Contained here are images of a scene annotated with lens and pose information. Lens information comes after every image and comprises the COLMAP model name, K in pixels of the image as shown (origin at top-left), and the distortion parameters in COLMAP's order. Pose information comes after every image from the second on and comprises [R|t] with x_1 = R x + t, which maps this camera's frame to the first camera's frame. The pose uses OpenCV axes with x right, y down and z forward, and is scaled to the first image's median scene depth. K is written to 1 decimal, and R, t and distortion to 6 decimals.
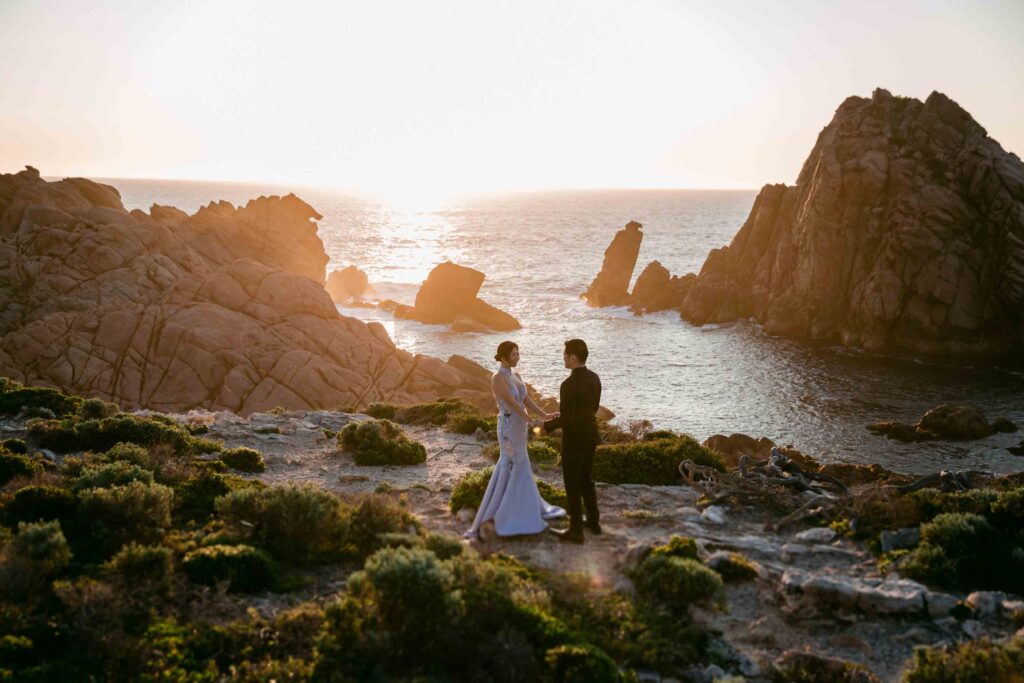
lens RADIAL K [[1442.4, 0, 494.8], [0, 1442.4, 370.3], [0, 0, 1]] dist [-0.007139, 0.693322]
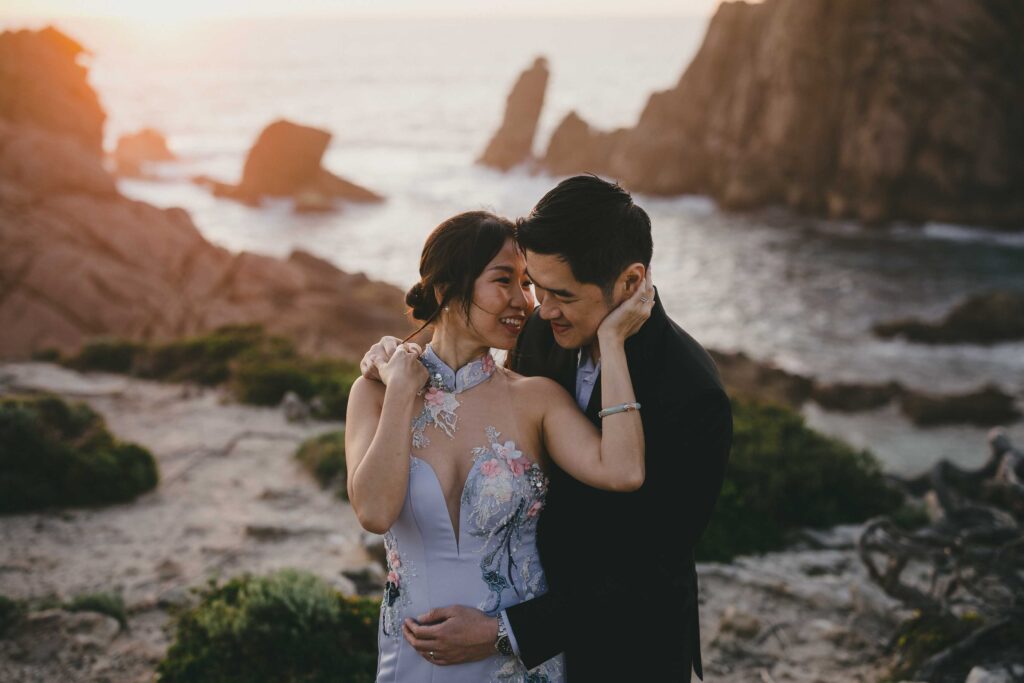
lens RADIAL K [[1533.1, 0, 512.0], [0, 1533.1, 341.5], [0, 0, 1]] dist [0.018523, 0.027577]
pose [[0.995131, -0.039003, 0.090518, 0.007399], [0.034410, 0.998067, 0.051761, 0.000268], [-0.092362, -0.048394, 0.994549, 0.244621]]
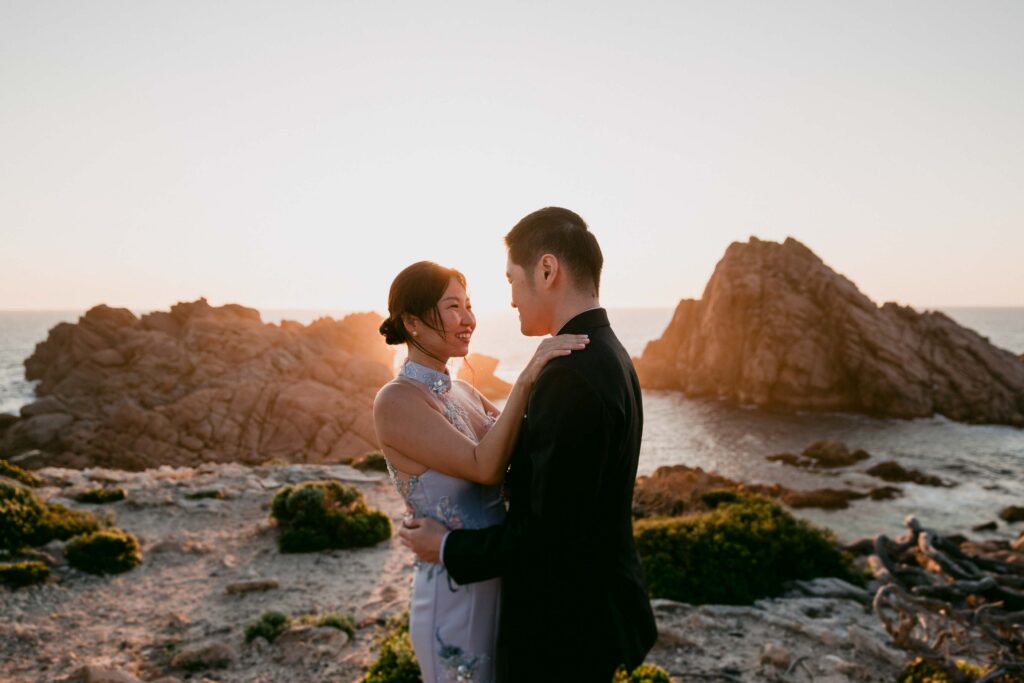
lens RADIAL K [[690.4, 0, 515.2], [0, 690.4, 332.8], [0, 0, 1]] dist [0.003312, 0.002275]
pose [[0.999772, -0.020920, 0.004236, 0.006856], [0.021301, 0.990601, -0.135118, 0.004089], [-0.001370, 0.135177, 0.990821, 0.288081]]
